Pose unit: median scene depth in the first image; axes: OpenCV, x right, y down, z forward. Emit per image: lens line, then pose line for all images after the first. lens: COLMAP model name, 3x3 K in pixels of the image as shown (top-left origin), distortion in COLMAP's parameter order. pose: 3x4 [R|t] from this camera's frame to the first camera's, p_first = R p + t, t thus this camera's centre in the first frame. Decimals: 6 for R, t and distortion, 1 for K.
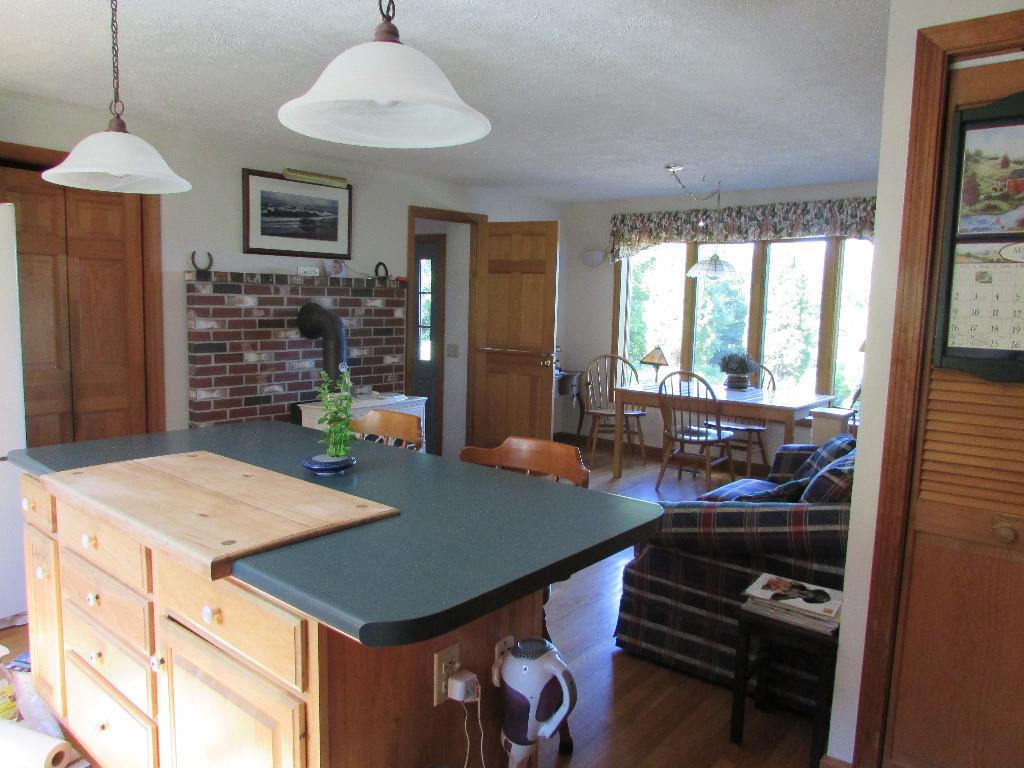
lens RADIAL K [[731.9, 0, 511.6], [0, 731.9, 385.3], [0, 0, 1]] dist [-0.000365, -0.000680]
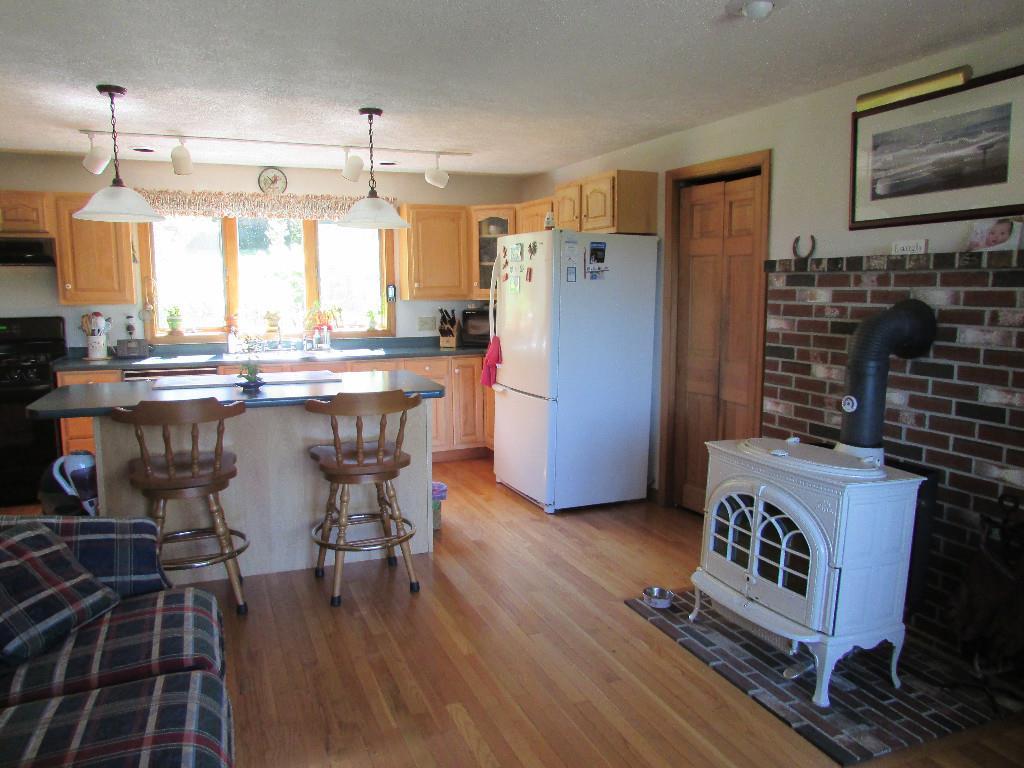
lens RADIAL K [[731.9, 0, 511.2], [0, 731.9, 383.8], [0, 0, 1]] dist [-0.000365, -0.000680]
pose [[-0.440817, 0.099490, -0.892066, 0.446260], [-0.113212, 0.979739, 0.165212, -0.112967], [0.890429, 0.173820, -0.420622, 1.032480]]
